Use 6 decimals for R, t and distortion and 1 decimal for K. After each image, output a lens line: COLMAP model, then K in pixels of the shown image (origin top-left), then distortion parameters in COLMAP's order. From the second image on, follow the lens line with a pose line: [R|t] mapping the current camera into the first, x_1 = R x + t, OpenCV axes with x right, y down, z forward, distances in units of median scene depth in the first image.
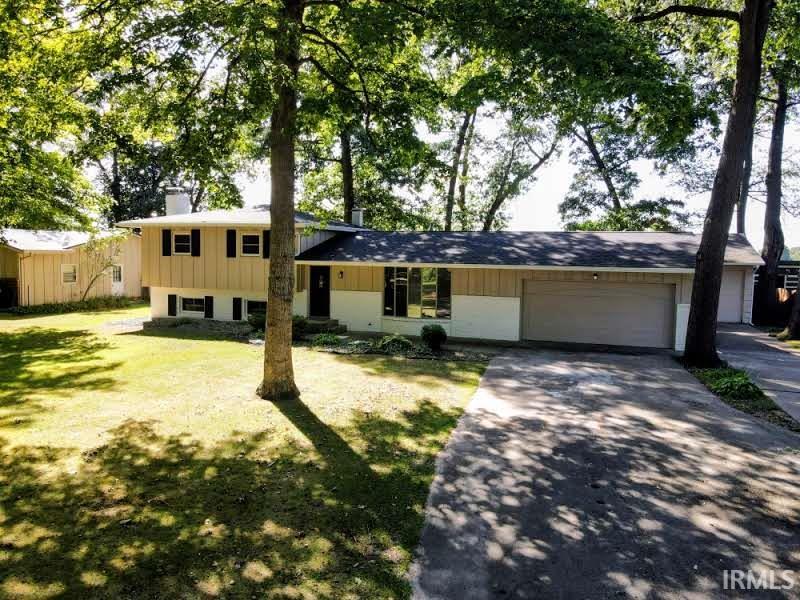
lens RADIAL K [[588.2, 0, 400.0], [0, 588.2, 300.0], [0, 0, 1]] dist [0.001523, 0.016518]
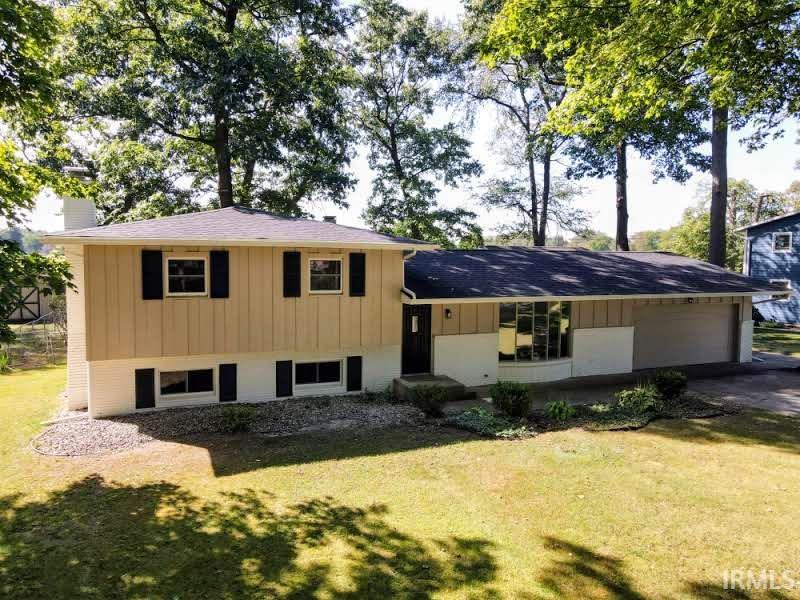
lens RADIAL K [[588.2, 0, 400.0], [0, 588.2, 300.0], [0, 0, 1]] dist [0.001523, 0.016518]
pose [[0.755713, -0.059263, 0.652216, -0.587806], [0.052305, 0.998178, 0.030094, -0.080426], [-0.652811, 0.011372, 0.757435, 0.458495]]
